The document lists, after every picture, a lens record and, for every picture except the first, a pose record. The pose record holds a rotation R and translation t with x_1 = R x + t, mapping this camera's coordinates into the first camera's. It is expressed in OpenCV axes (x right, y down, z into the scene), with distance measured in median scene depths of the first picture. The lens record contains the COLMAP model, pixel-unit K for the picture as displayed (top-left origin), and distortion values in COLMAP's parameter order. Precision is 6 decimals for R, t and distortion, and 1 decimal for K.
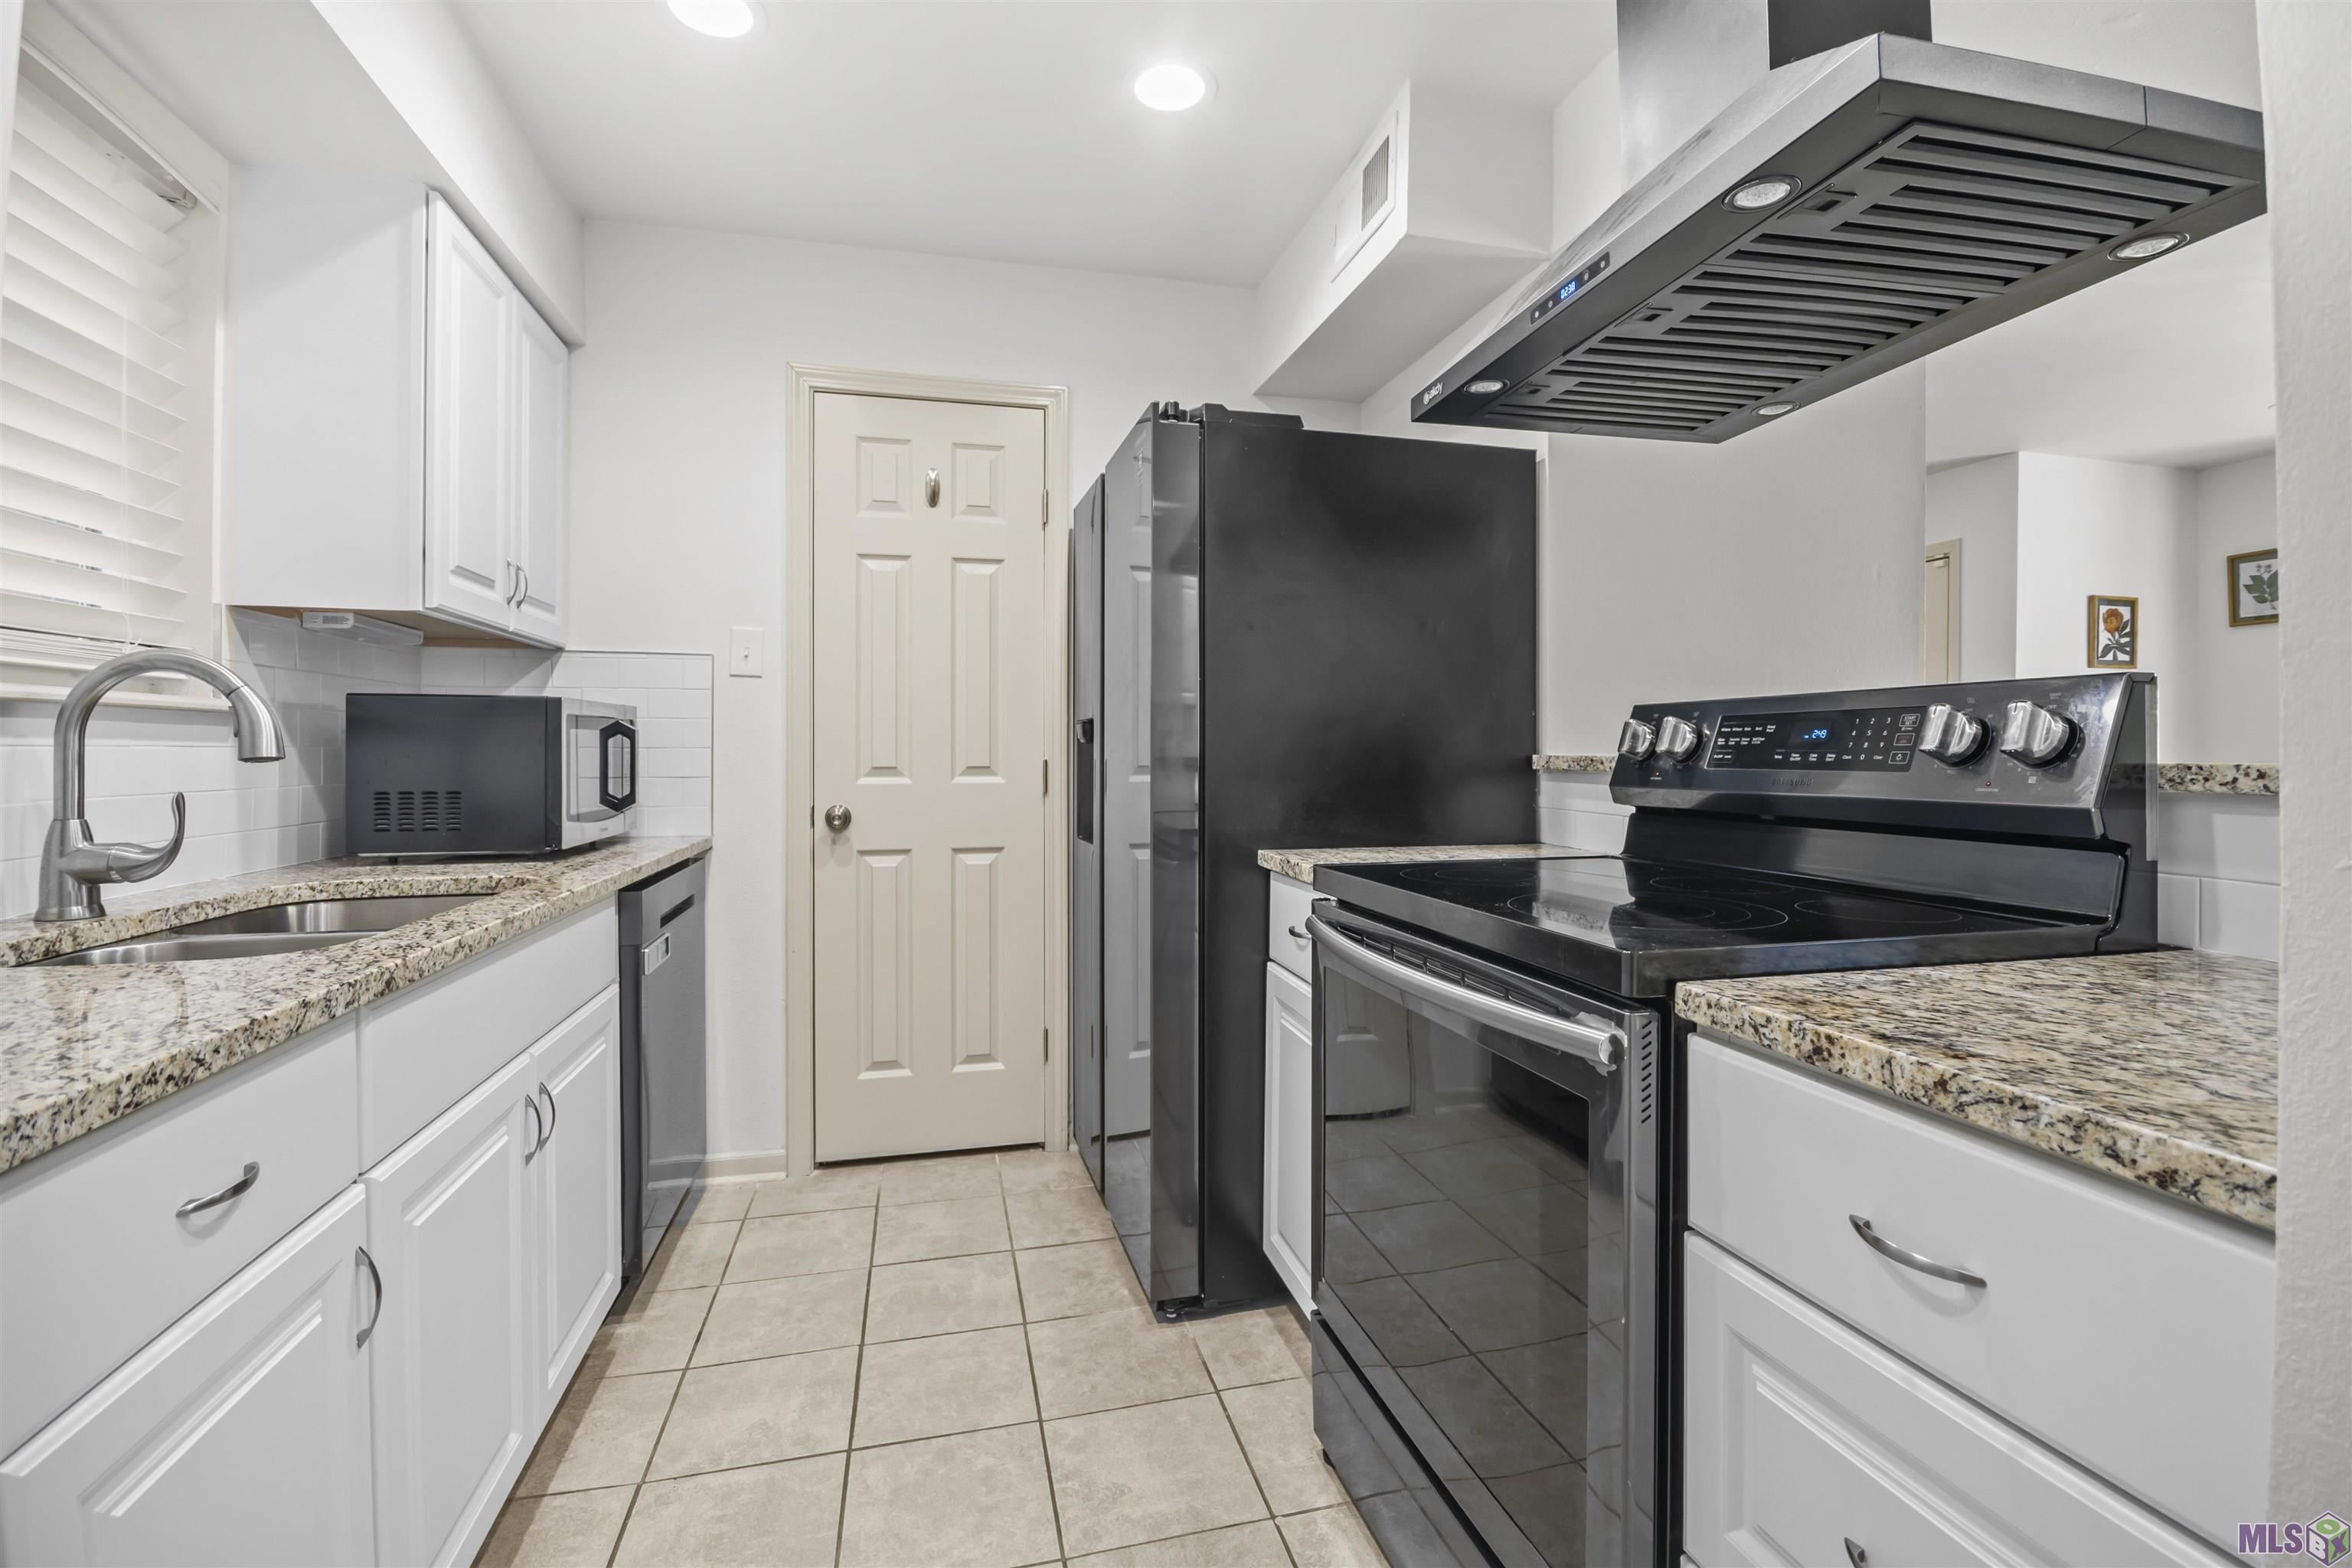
lens RADIAL K [[1046.3, 0, 1171.7], [0, 1046.3, 738.1], [0, 0, 1]] dist [0.000663, -0.000017]
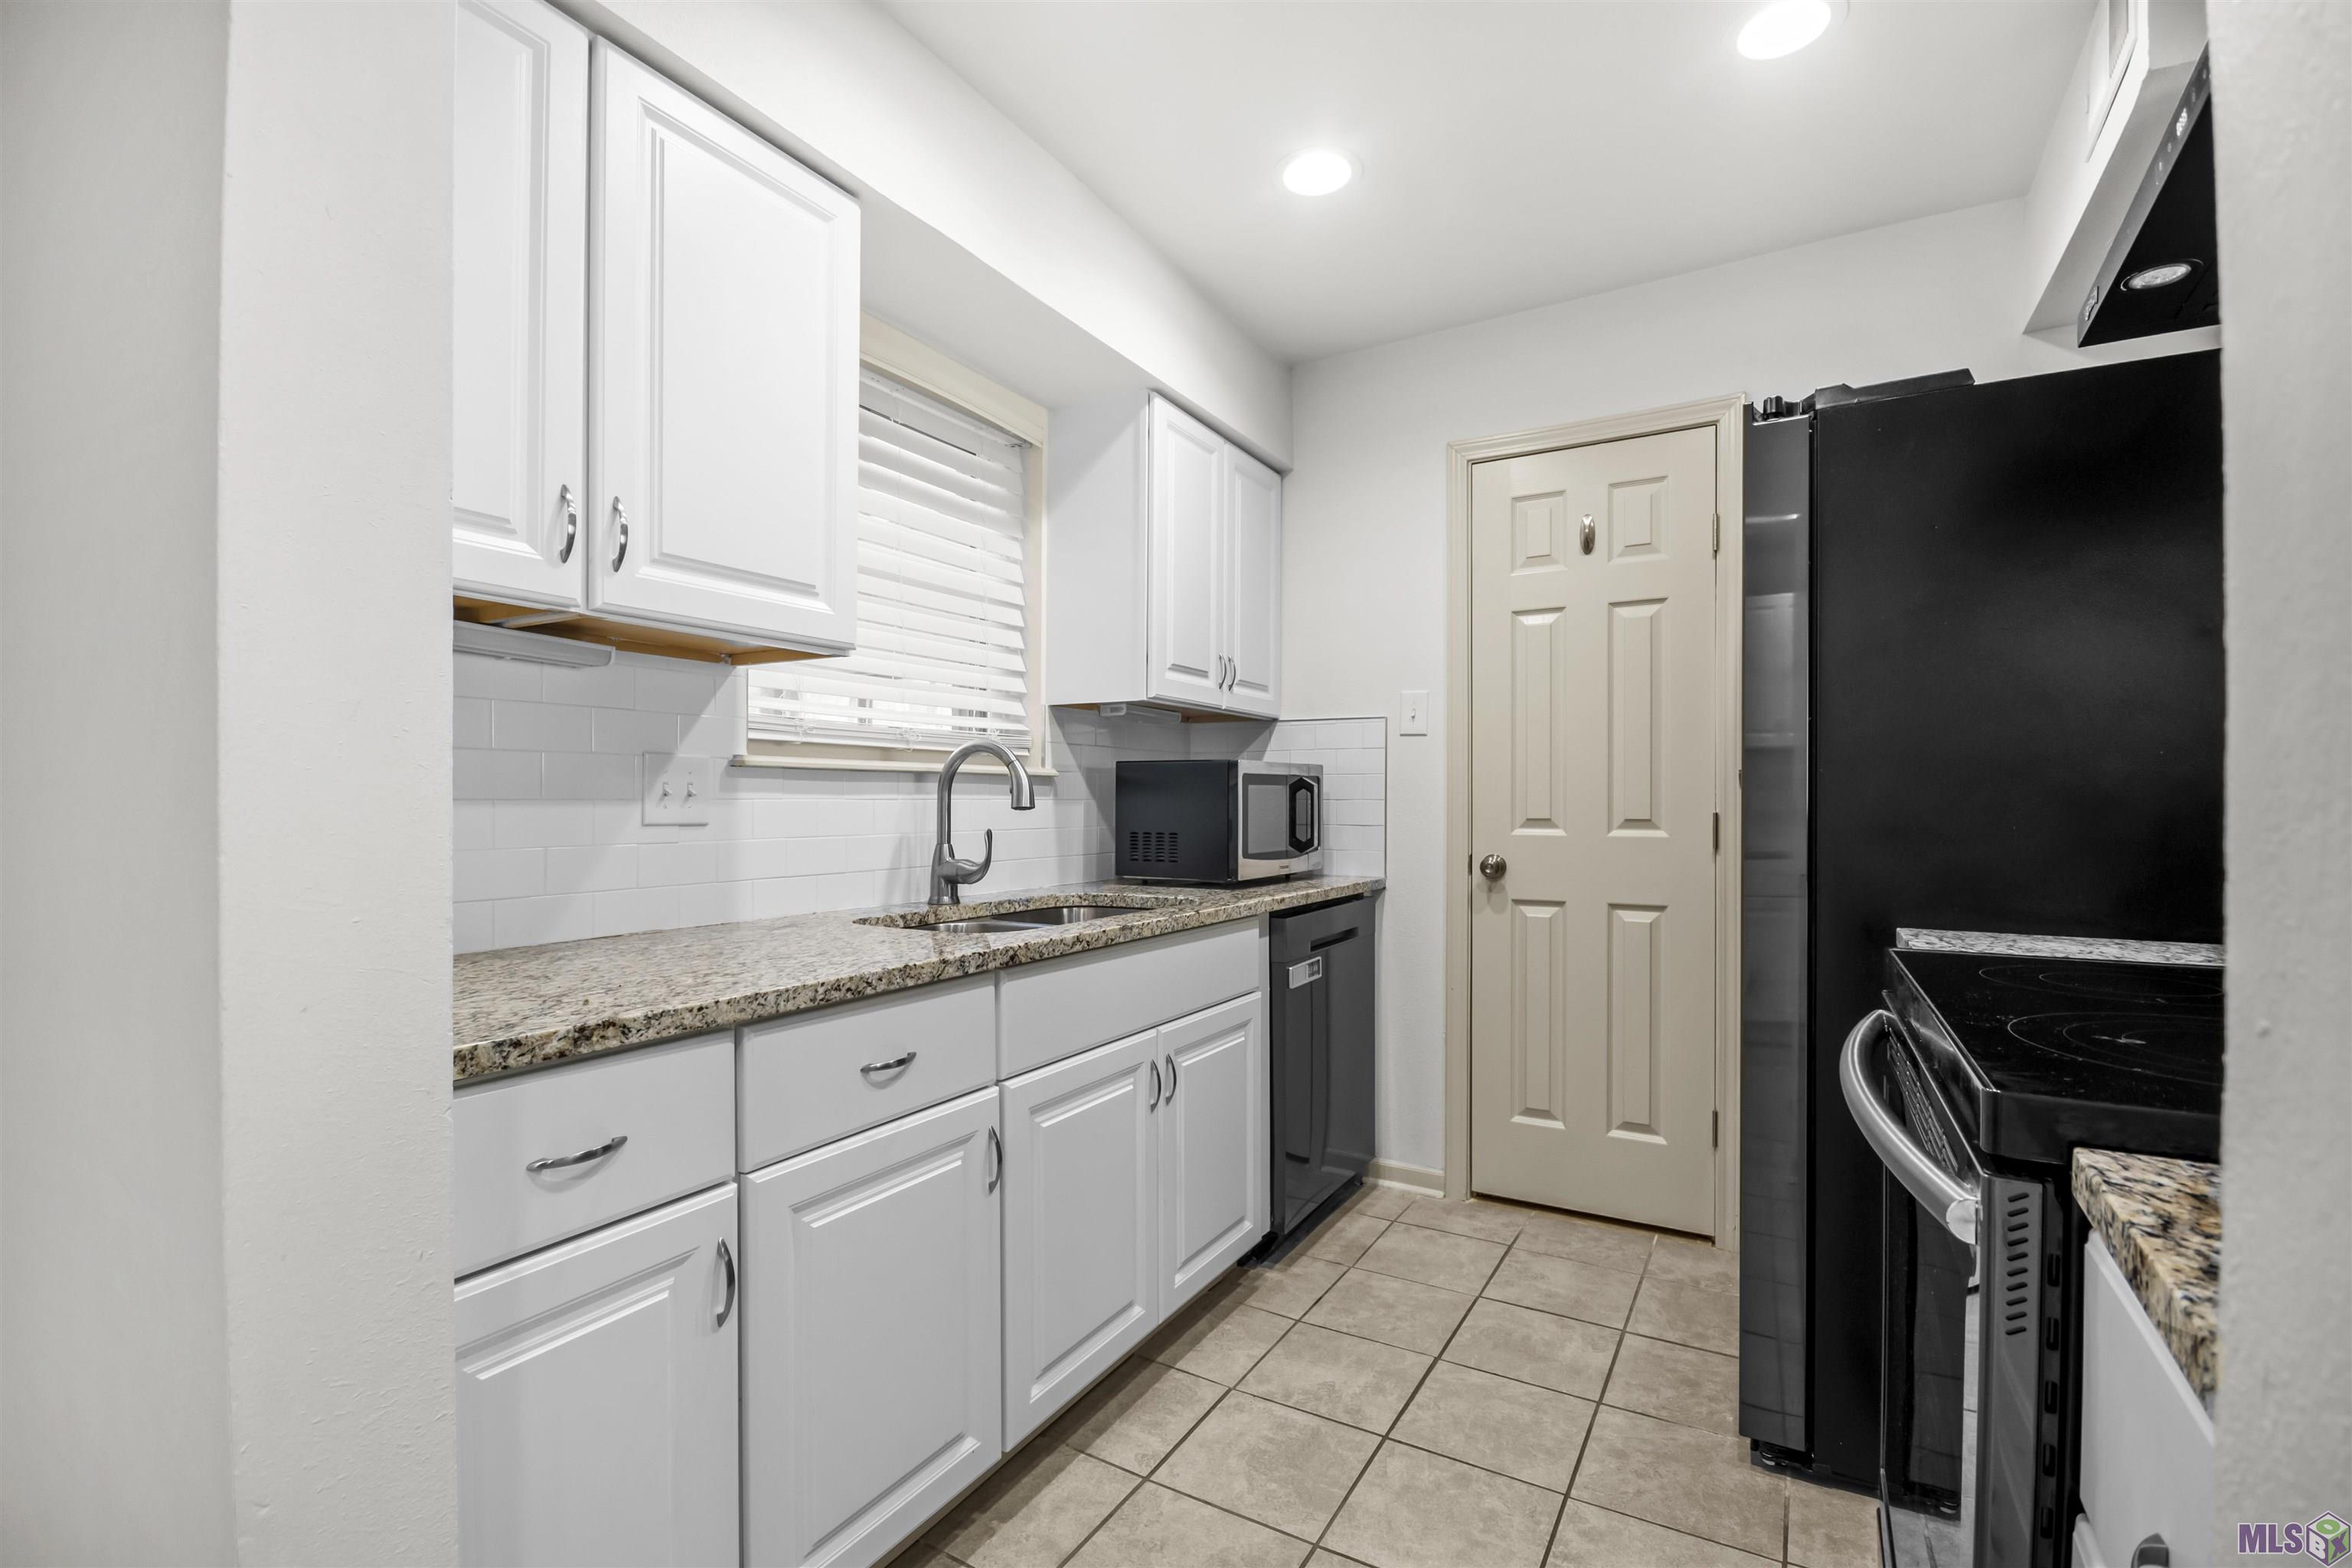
lens RADIAL K [[1039.4, 0, 1176.0], [0, 1039.4, 784.0], [0, 0, 1]] dist [0.001565, 0.000465]
pose [[0.717677, -0.010880, -0.696291, 0.244363], [0.007794, 0.999941, -0.007592, -0.001394], [0.696332, 0.000021, 0.717720, 0.047459]]
